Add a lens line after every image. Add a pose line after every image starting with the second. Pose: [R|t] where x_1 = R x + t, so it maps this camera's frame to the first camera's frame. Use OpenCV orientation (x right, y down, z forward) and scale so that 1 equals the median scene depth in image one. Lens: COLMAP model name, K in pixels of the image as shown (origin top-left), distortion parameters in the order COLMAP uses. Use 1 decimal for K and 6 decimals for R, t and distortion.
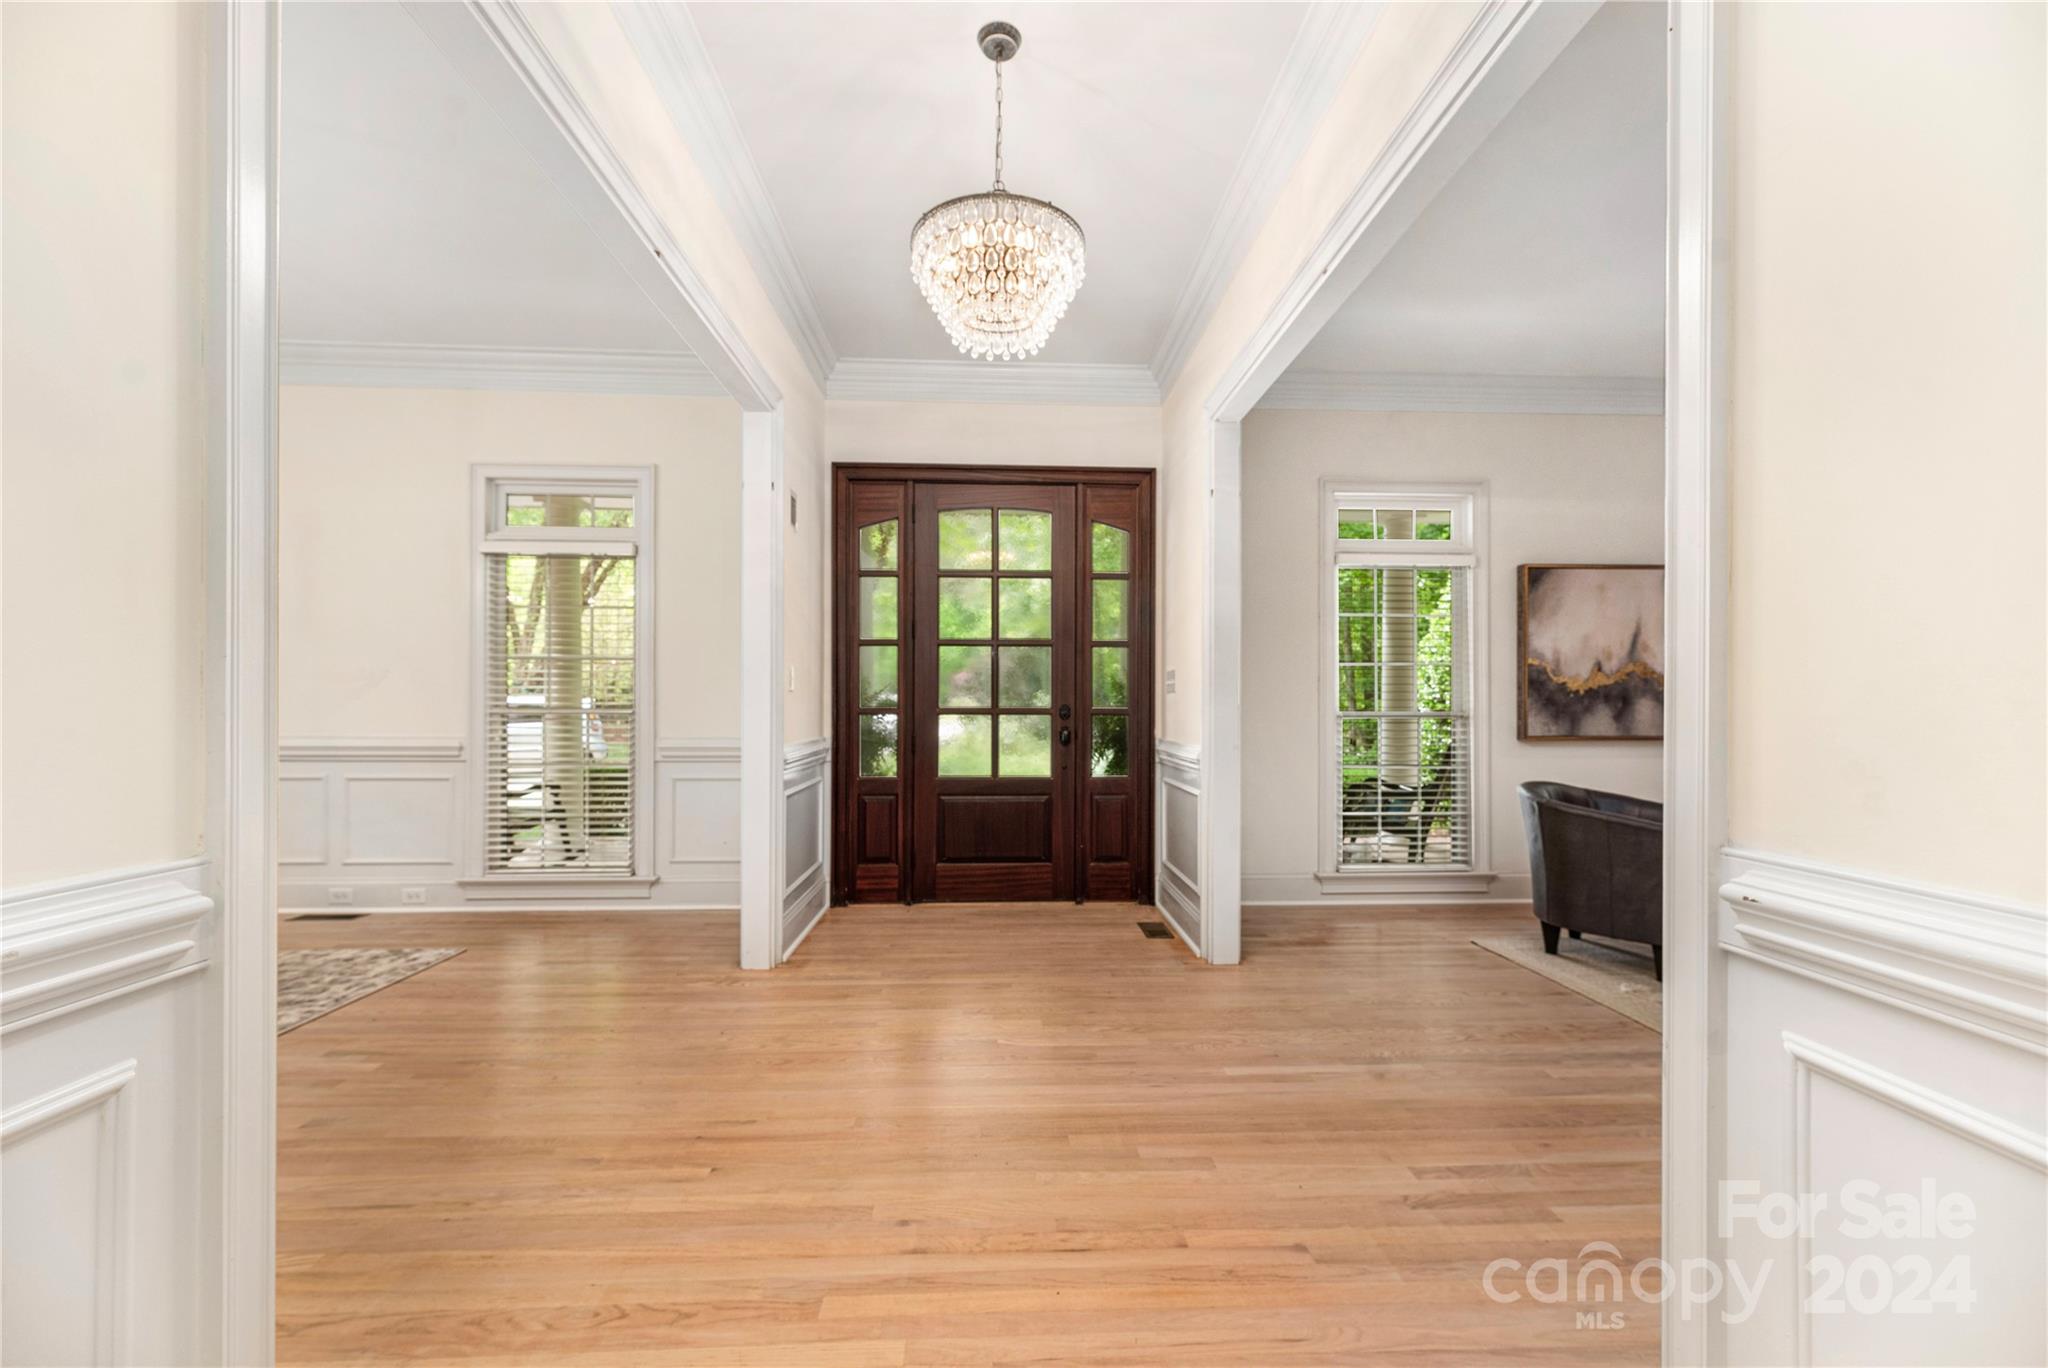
lens RADIAL K [[846.9, 0, 1025.5], [0, 846.9, 697.5], [0, 0, 1]] dist [0.001502, 0.000040]
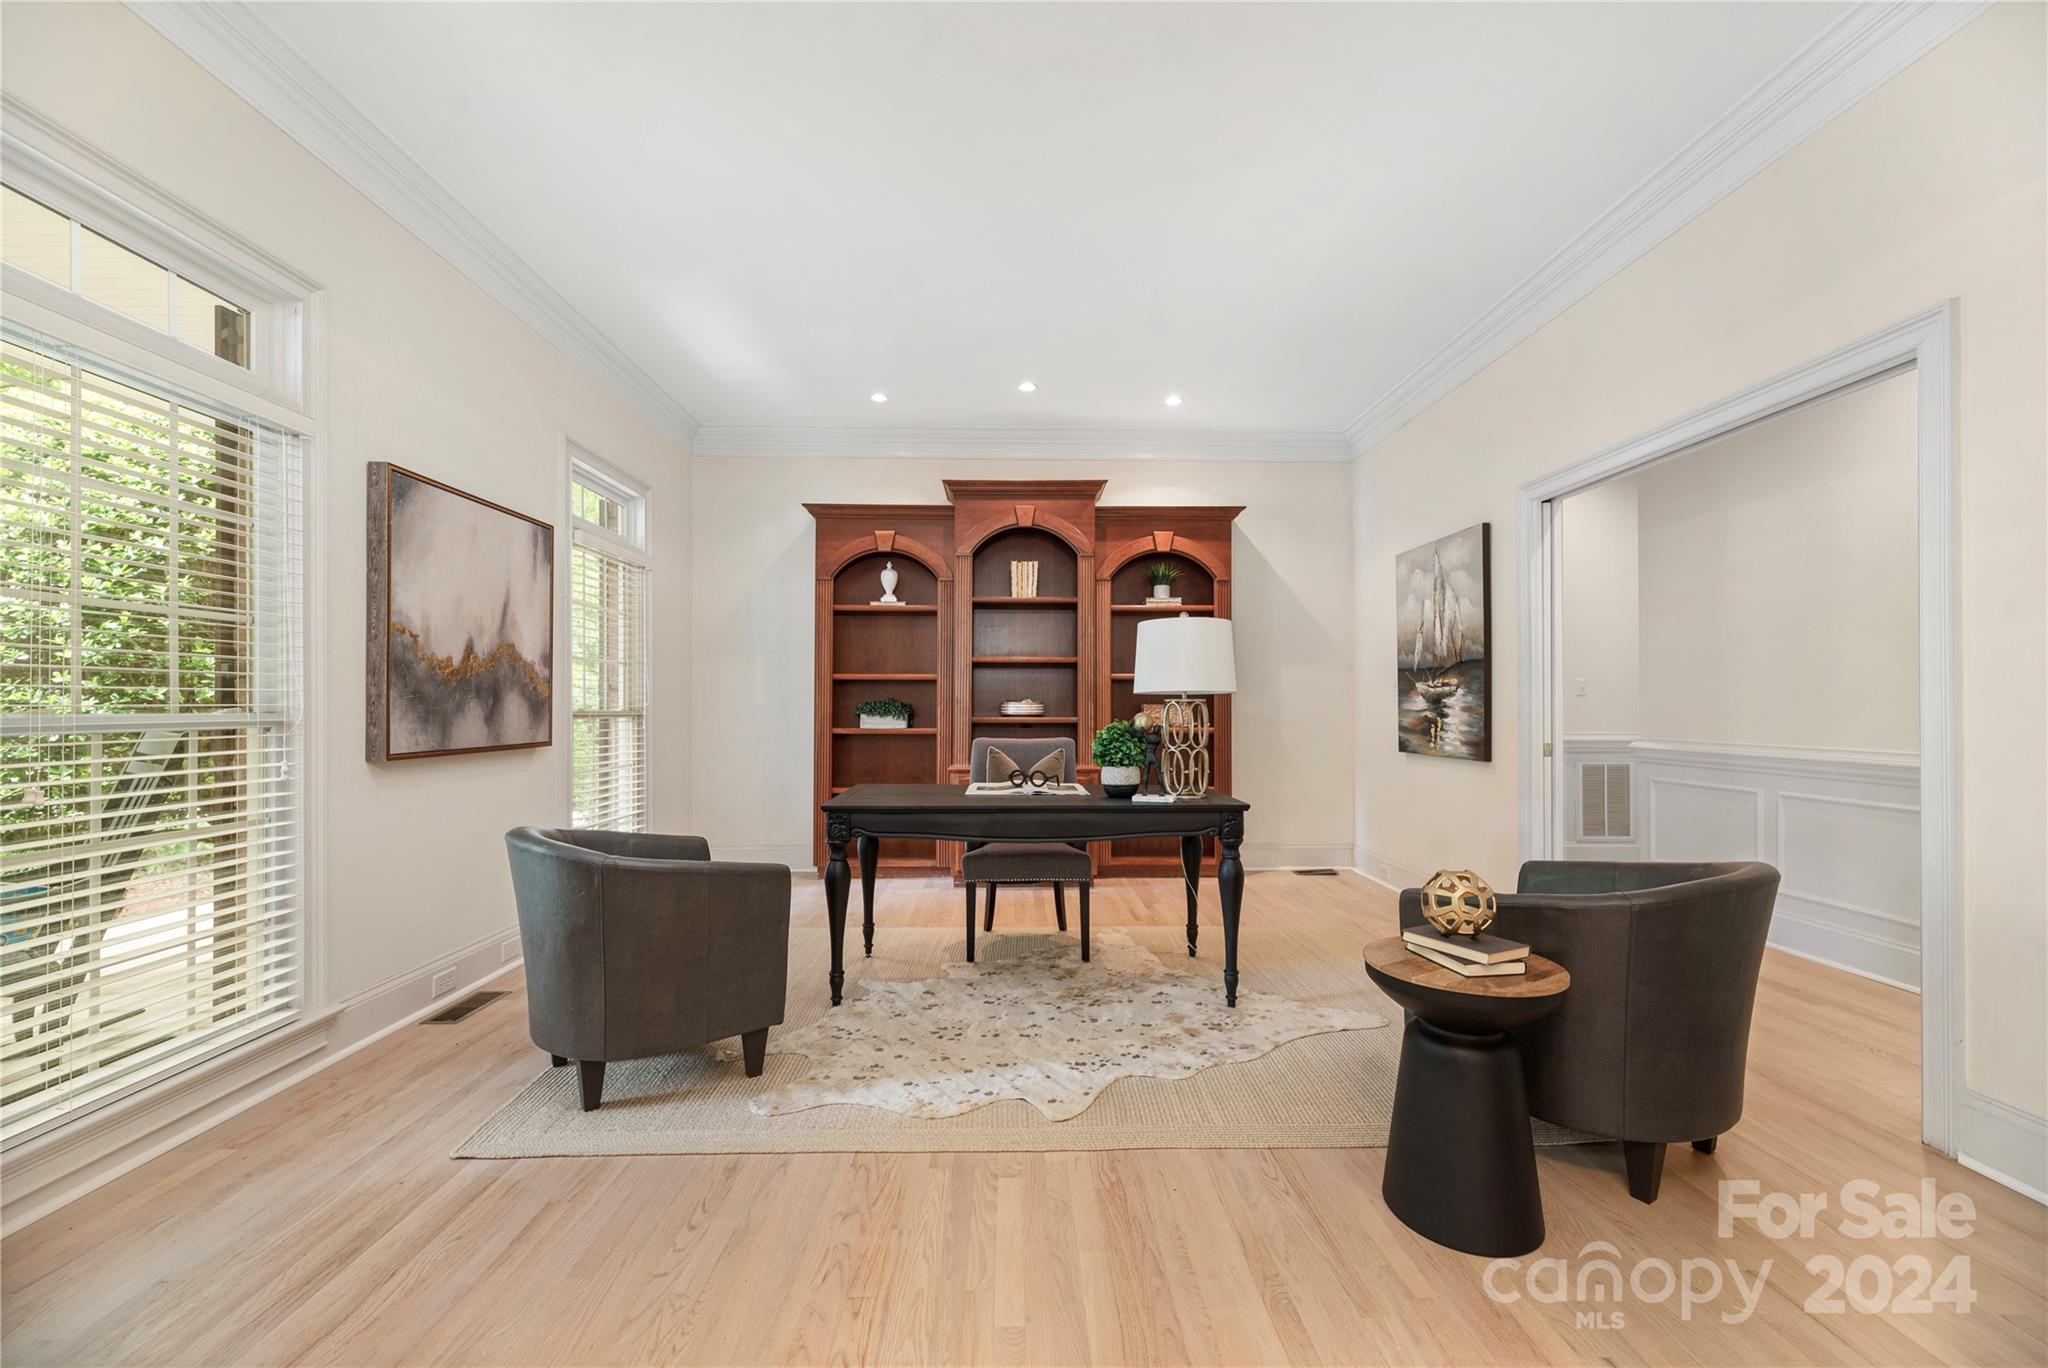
lens RADIAL K [[846.9, 0, 1024.4], [0, 846.9, 689.3], [0, 0, 1]] dist [0.001502, 0.000040]
pose [[0.017385, 0.016884, 0.999706, 0.010359], [-0.007724, 0.999830, -0.016751, 0.006989], [-0.999819, -0.007431, 0.017513, 0.547354]]
